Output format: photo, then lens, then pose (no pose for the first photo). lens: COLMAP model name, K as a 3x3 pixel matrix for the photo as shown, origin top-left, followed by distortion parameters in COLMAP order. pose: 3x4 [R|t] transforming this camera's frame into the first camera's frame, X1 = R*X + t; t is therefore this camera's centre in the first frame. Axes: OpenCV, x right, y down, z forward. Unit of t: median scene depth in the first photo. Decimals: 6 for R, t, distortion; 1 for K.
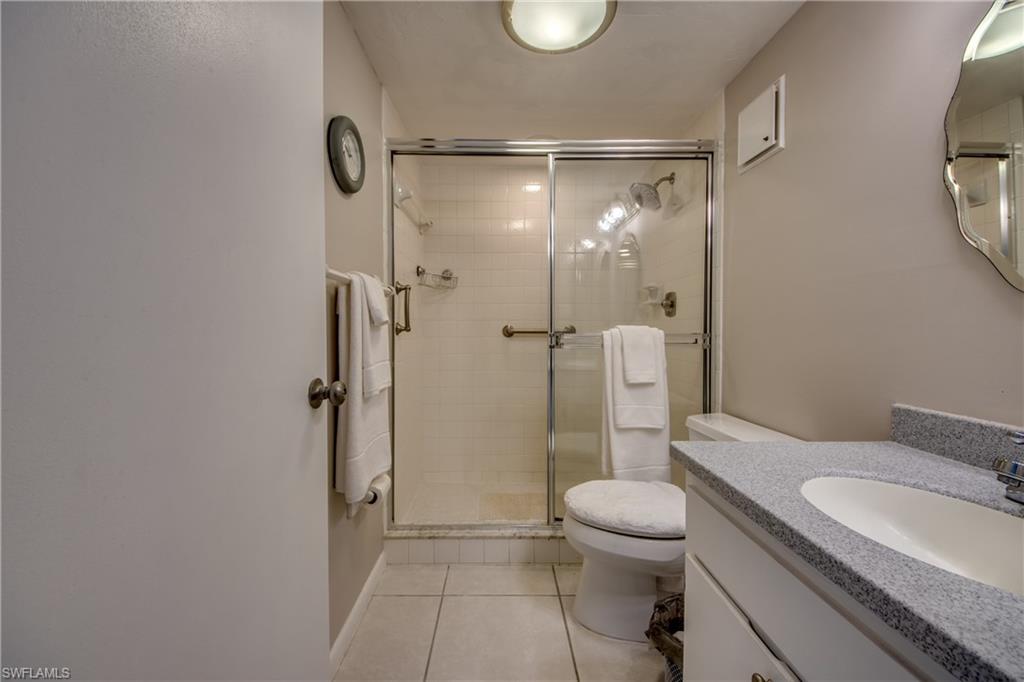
lens RADIAL K [[390.8, 0, 499.9], [0, 390.8, 331.4], [0, 0, 1]] dist [0.035200, -0.021510]
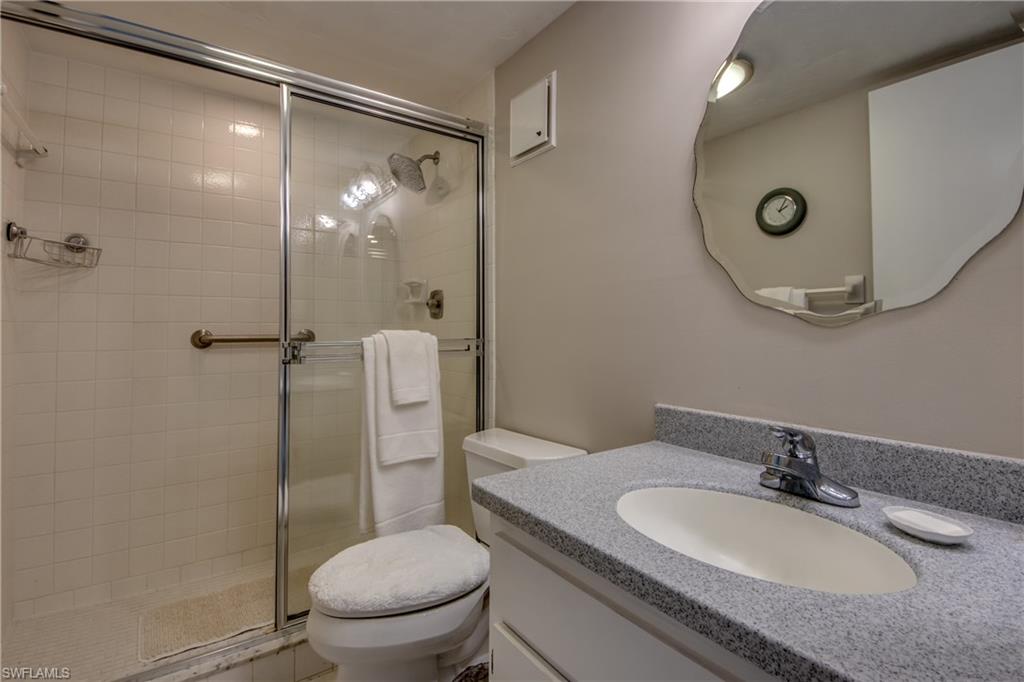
lens RADIAL K [[471.6, 0, 510.5], [0, 471.6, 314.8], [0, 0, 1]] dist [0.044812, -0.034852]
pose [[0.817198, 0.011496, 0.576242, -0.029331], [0.012973, 0.999181, -0.038331, -0.006670], [-0.576211, 0.038799, 0.816380, 0.104447]]
